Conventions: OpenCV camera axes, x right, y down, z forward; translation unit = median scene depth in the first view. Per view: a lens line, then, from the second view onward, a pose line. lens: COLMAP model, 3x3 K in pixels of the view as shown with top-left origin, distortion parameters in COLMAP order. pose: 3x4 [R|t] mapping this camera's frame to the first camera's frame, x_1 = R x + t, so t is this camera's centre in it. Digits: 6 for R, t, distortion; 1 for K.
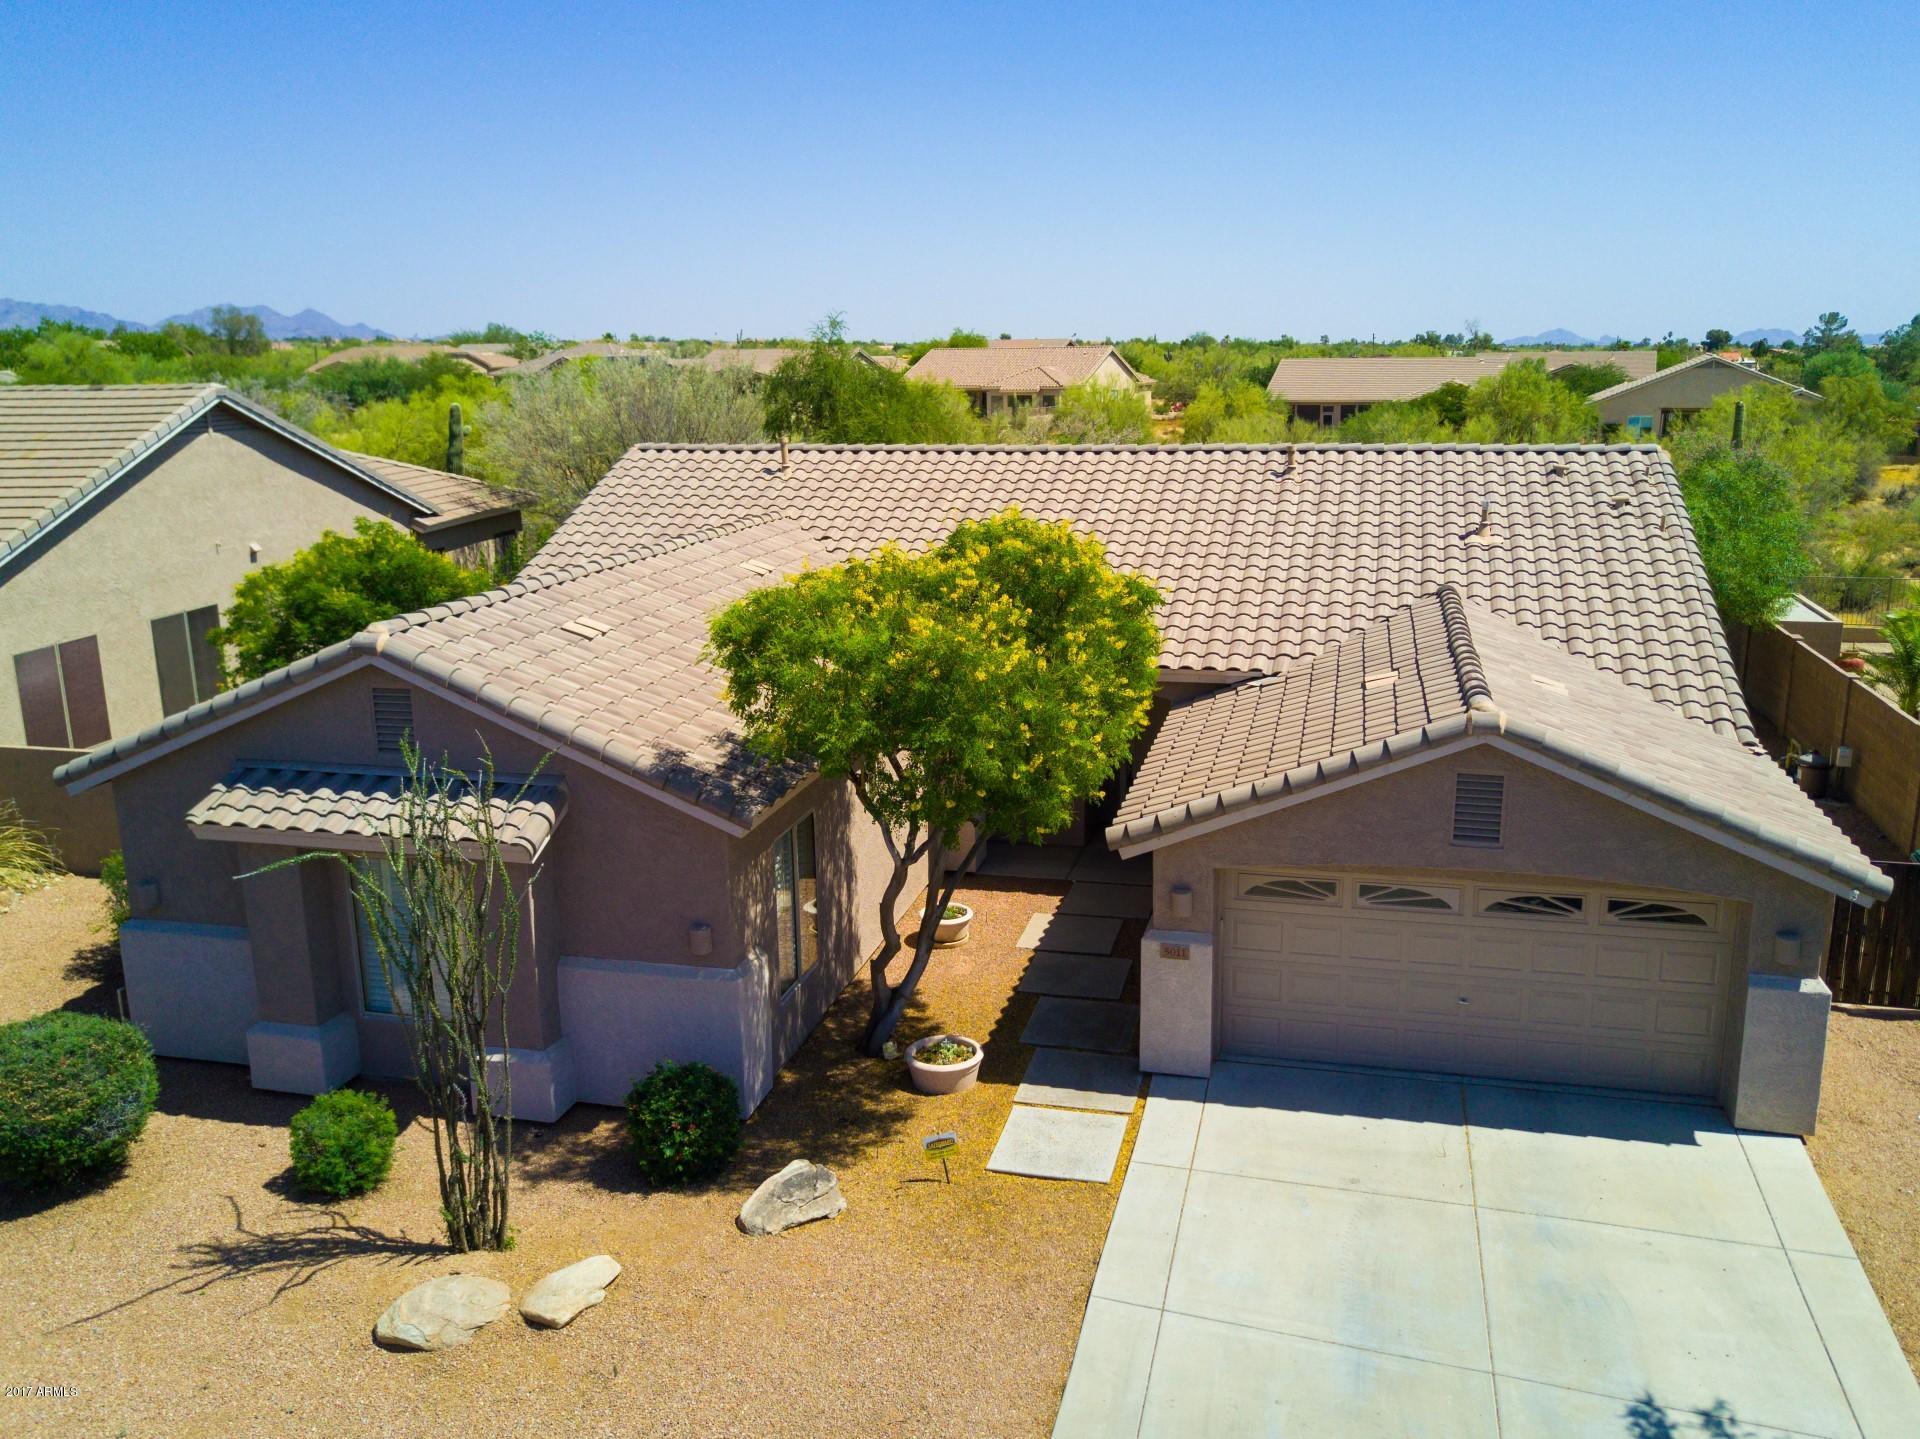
lens RADIAL K [[1547.5, 0, 964.0], [0, 1547.5, 682.3], [0, 0, 1]] dist [-0.054552, 0.083338]
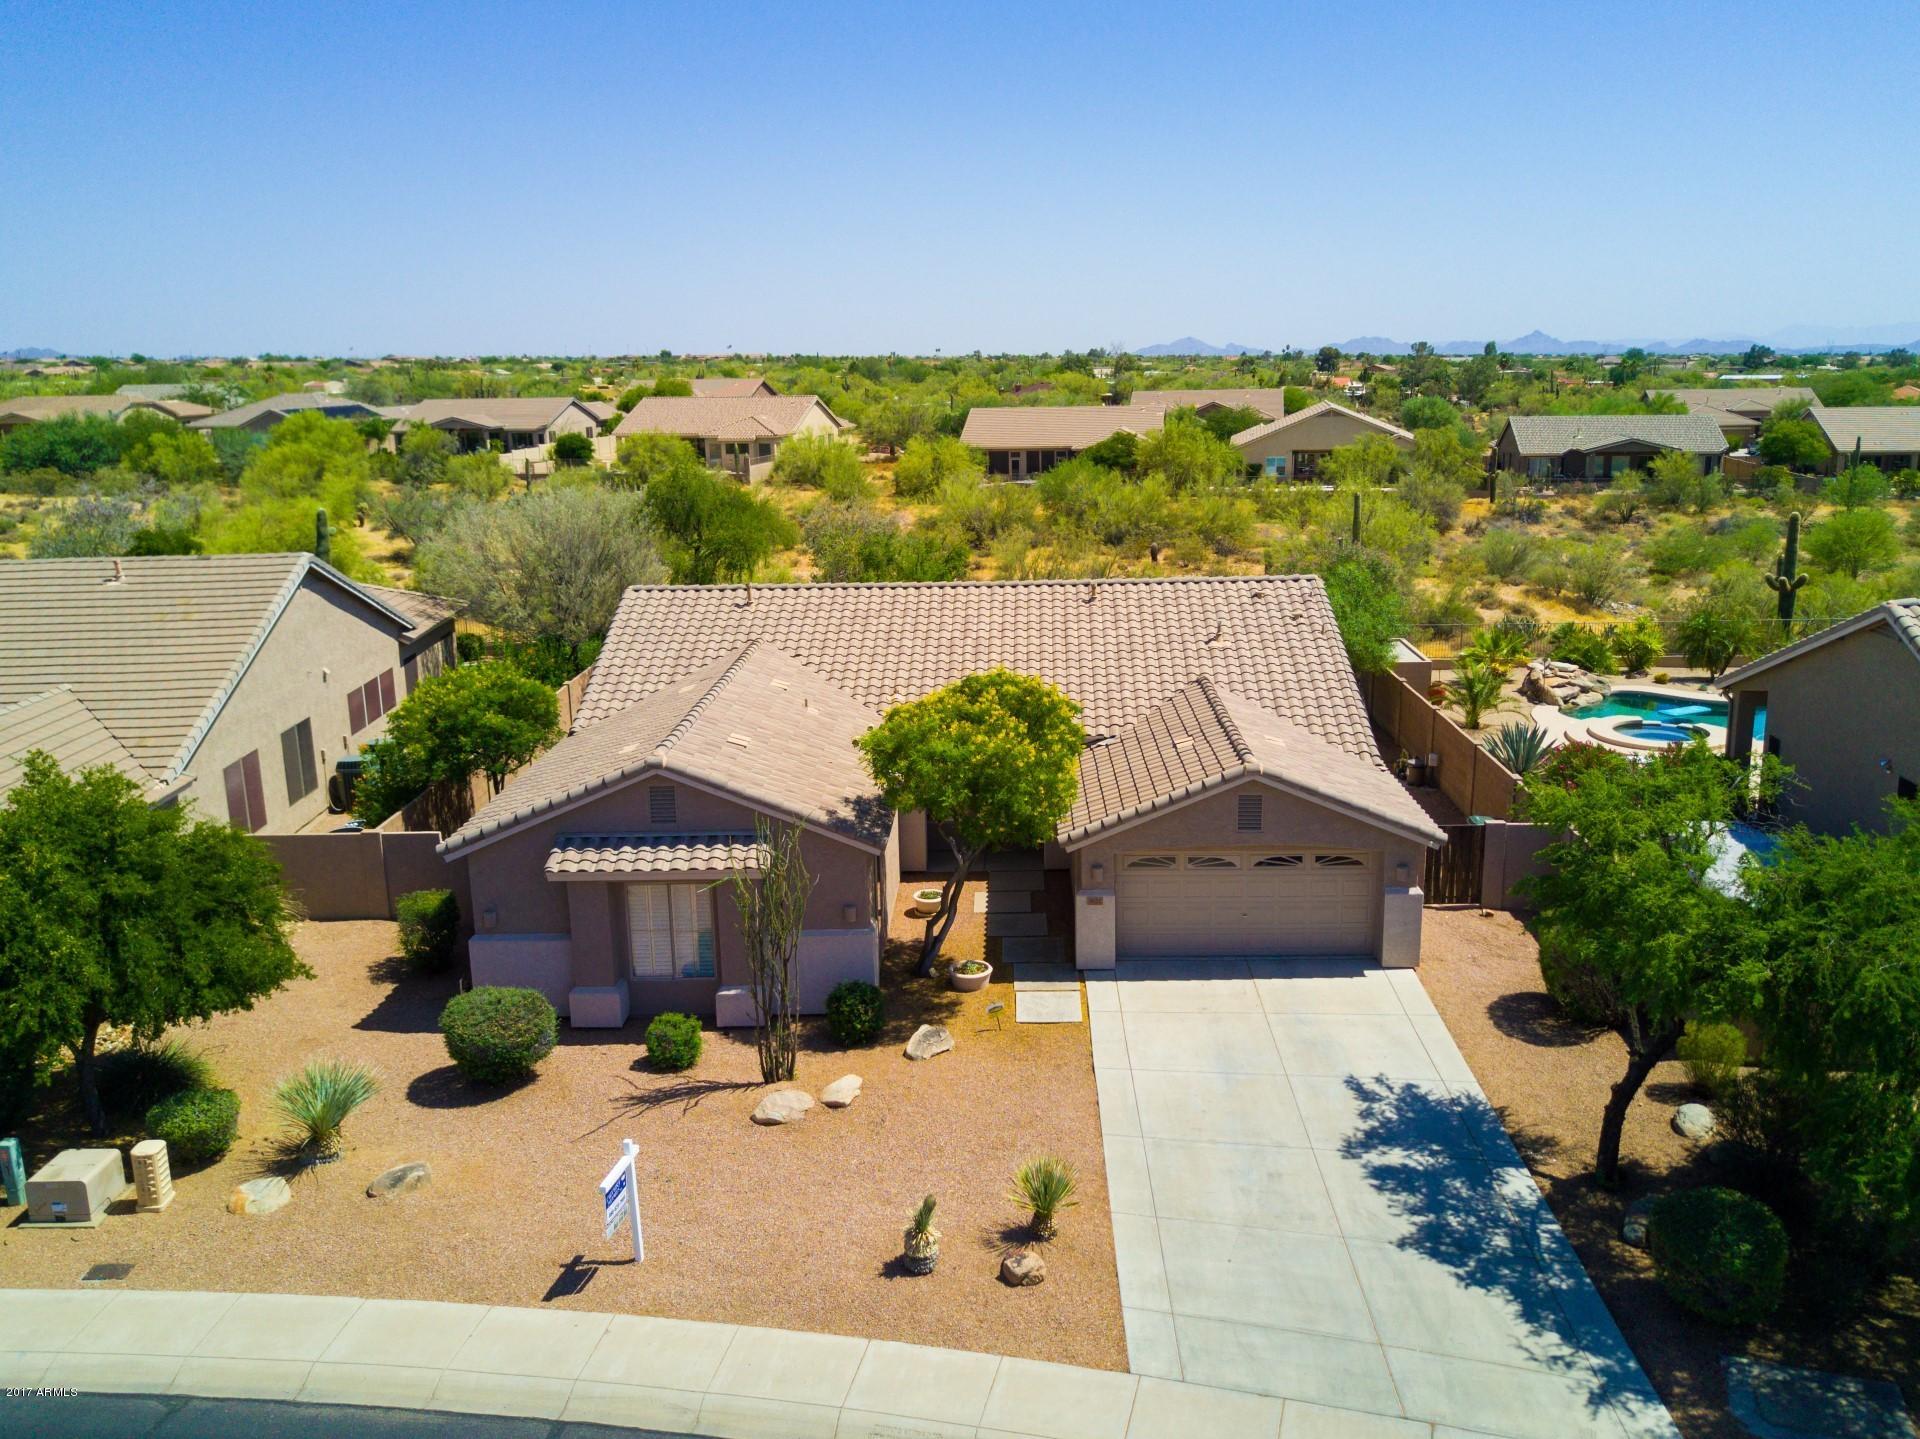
lens RADIAL K [[1513.7, 0, 963.6], [0, 1513.7, 673.0], [0, 0, 1]] dist [-0.004018, 0.002783]
pose [[0.976882, -0.048505, 0.208205, -0.382826], [0.051190, 0.998661, -0.007528, -0.092263], [-0.207561, 0.018012, 0.978056, -0.744265]]
